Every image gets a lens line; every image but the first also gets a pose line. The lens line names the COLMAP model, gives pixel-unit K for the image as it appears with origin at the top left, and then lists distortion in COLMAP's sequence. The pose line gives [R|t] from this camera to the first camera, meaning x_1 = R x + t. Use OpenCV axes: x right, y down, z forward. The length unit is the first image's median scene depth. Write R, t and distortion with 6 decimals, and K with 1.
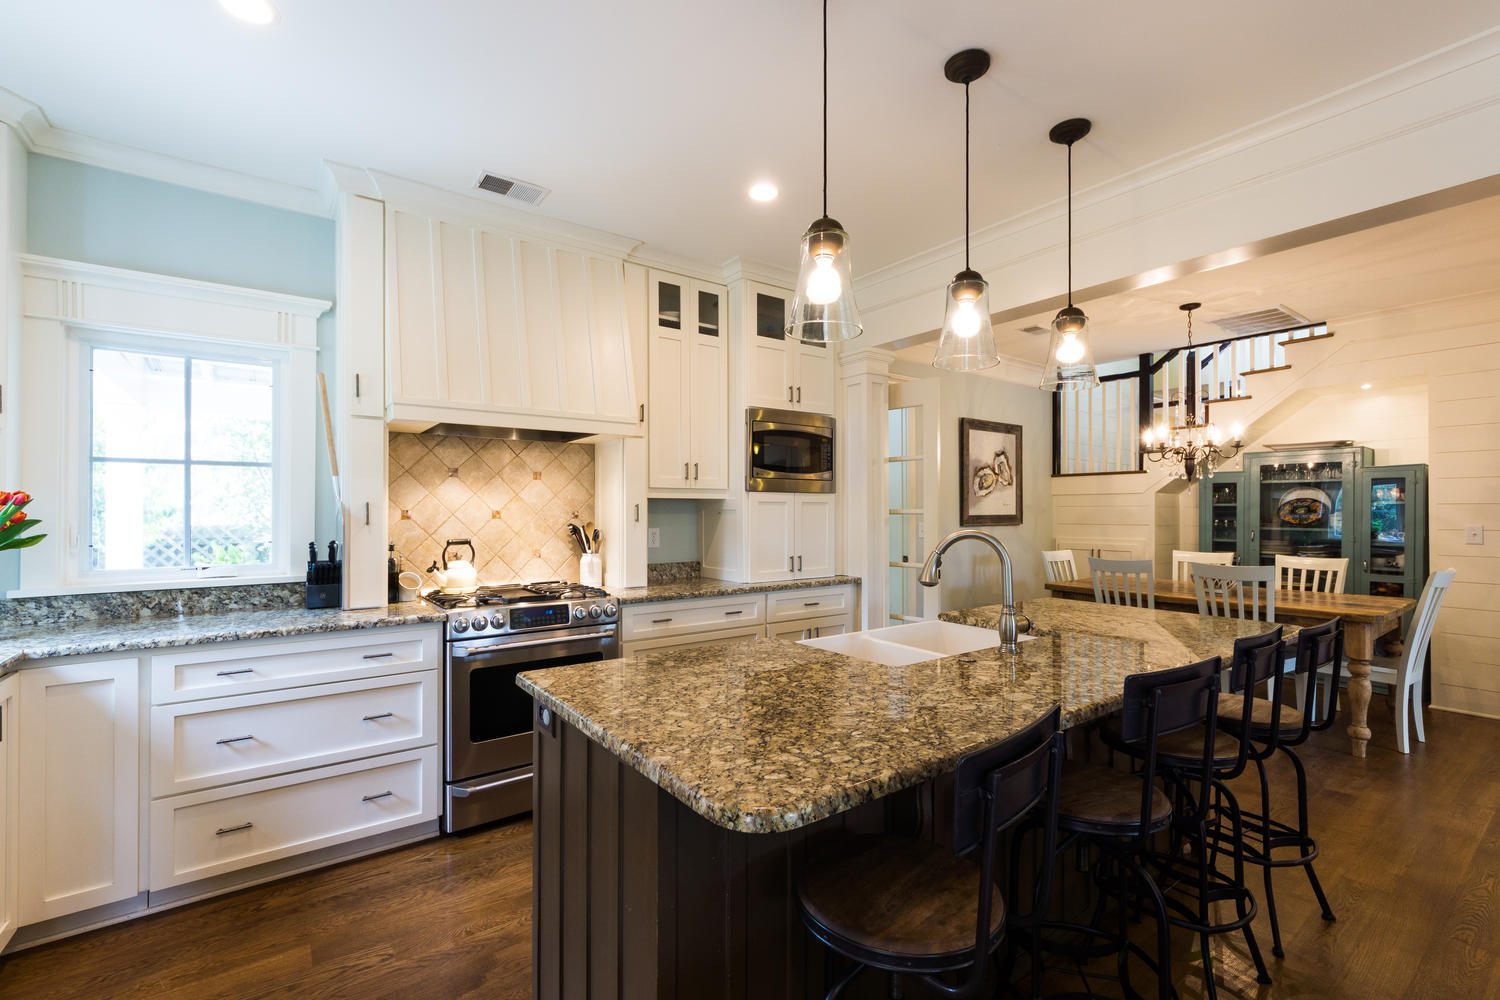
lens RADIAL K [[649.6, 0, 736.3], [0, 649.6, 500.4], [0, 0, 1]] dist [0.000817, -0.000028]
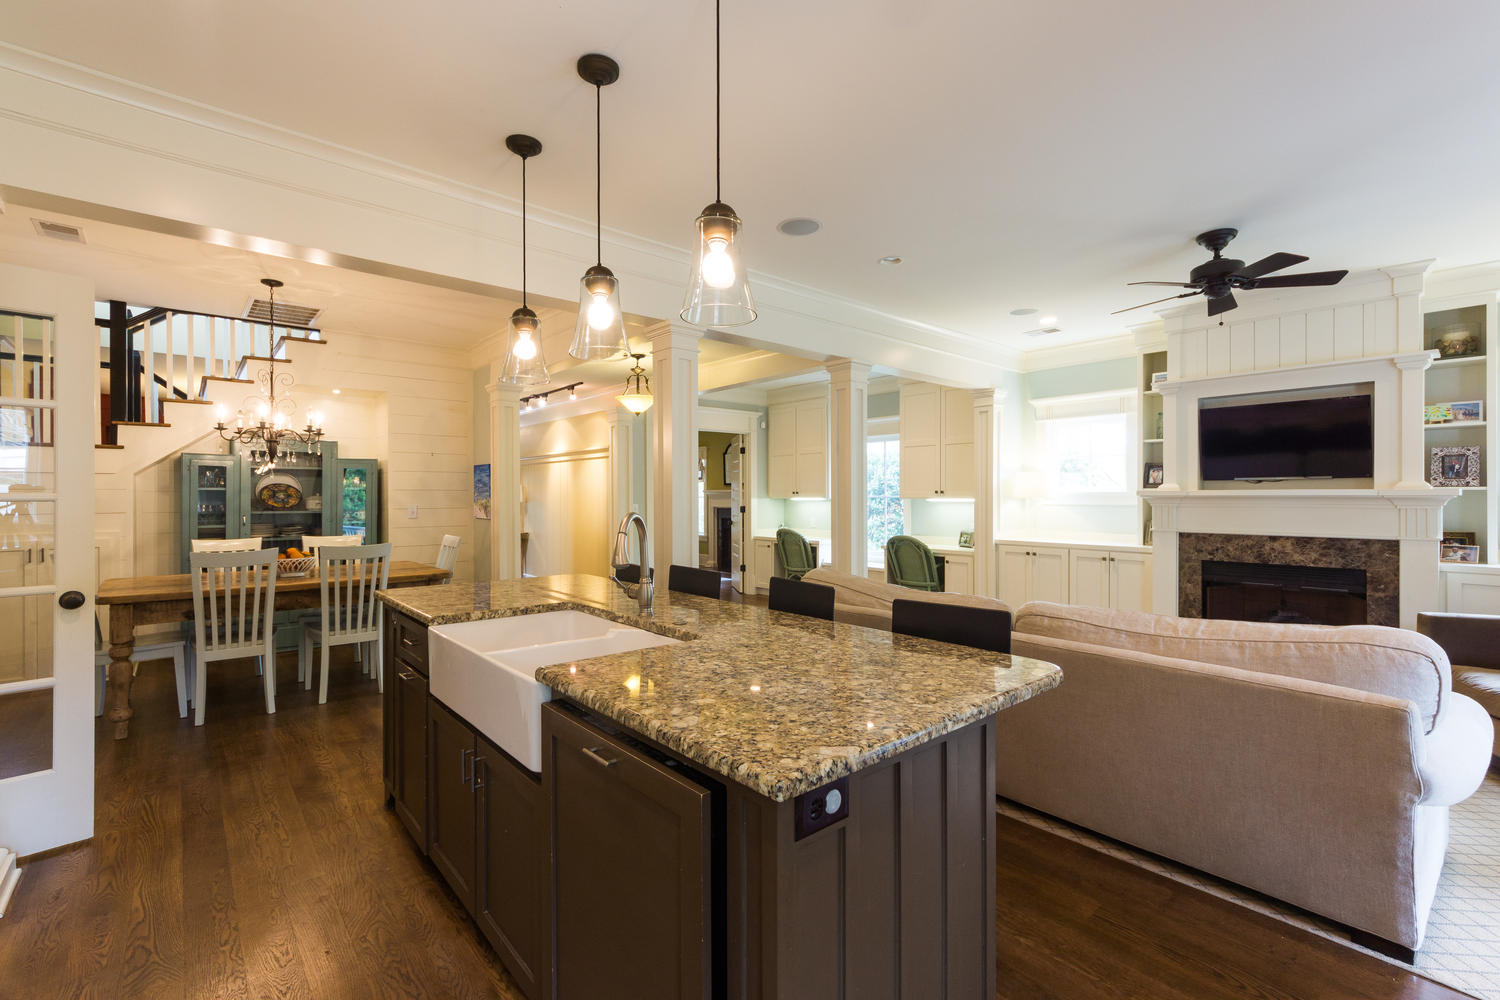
lens RADIAL K [[658.9, 0, 731.8], [0, 658.9, 492.8], [0, 0, 1]] dist [0.000790, 0.000517]
pose [[-0.077071, 0.002672, 0.997022, -0.255030], [-0.014754, 0.999884, -0.003820, 0.004804], [-0.996916, -0.015005, -0.077023, 0.306877]]
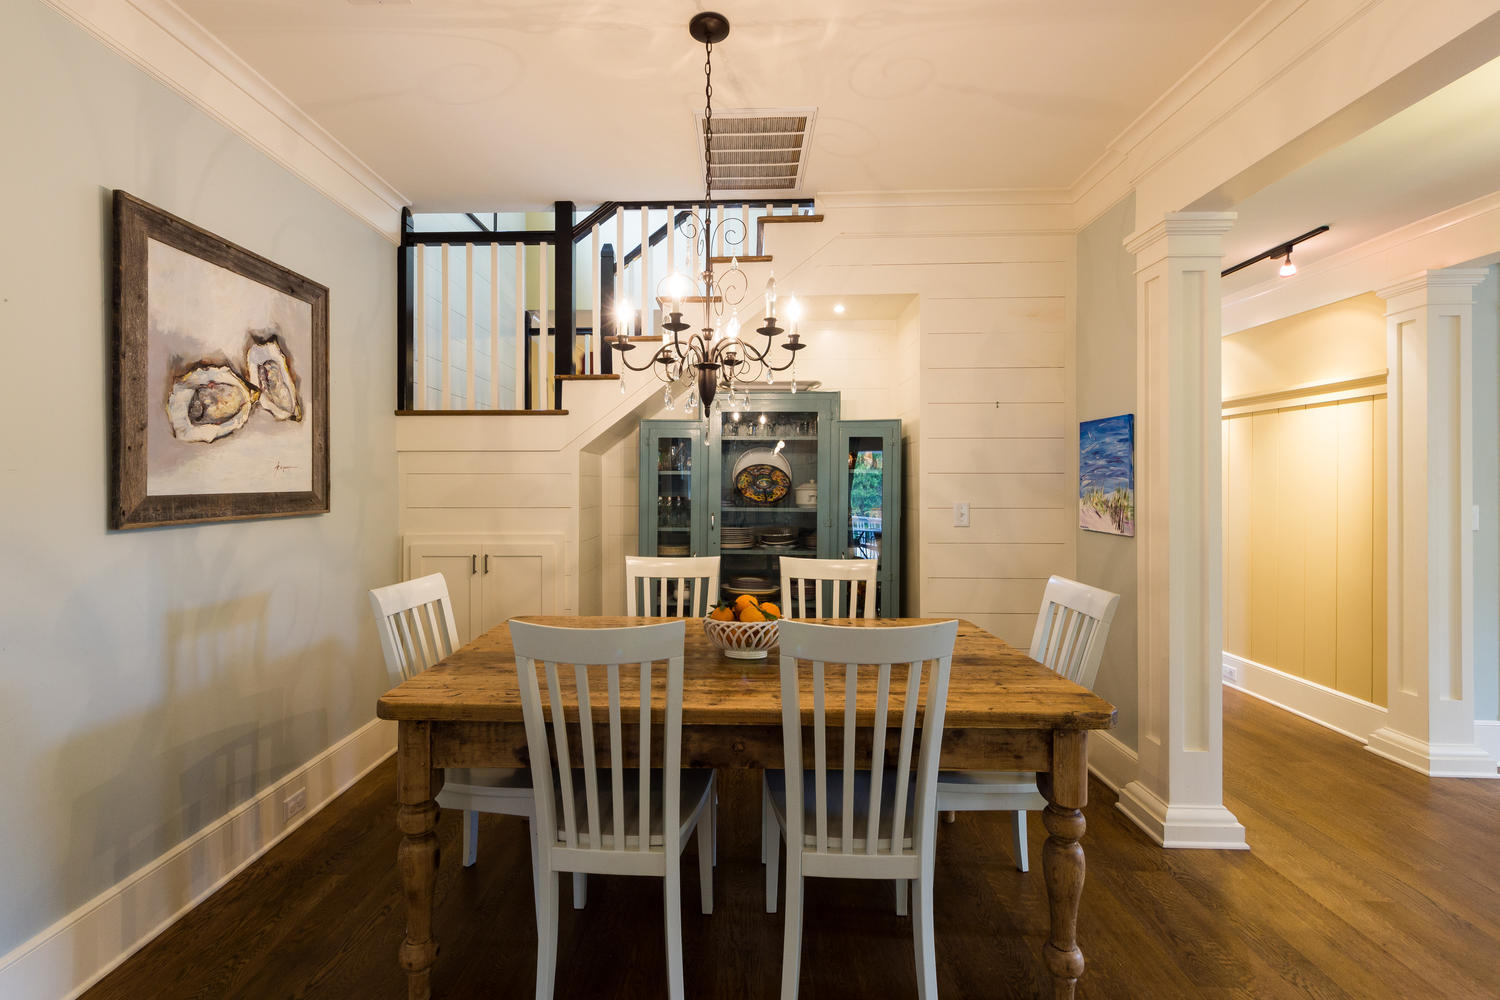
lens RADIAL K [[658.9, 0, 731.8], [0, 658.9, 492.8], [0, 0, 1]] dist [0.000790, 0.000517]
pose [[0.601855, -0.012819, 0.798502, 0.266611], [-0.013763, 0.999556, 0.026421, 0.008338], [-0.798487, -0.026891, 0.601412, 0.552108]]
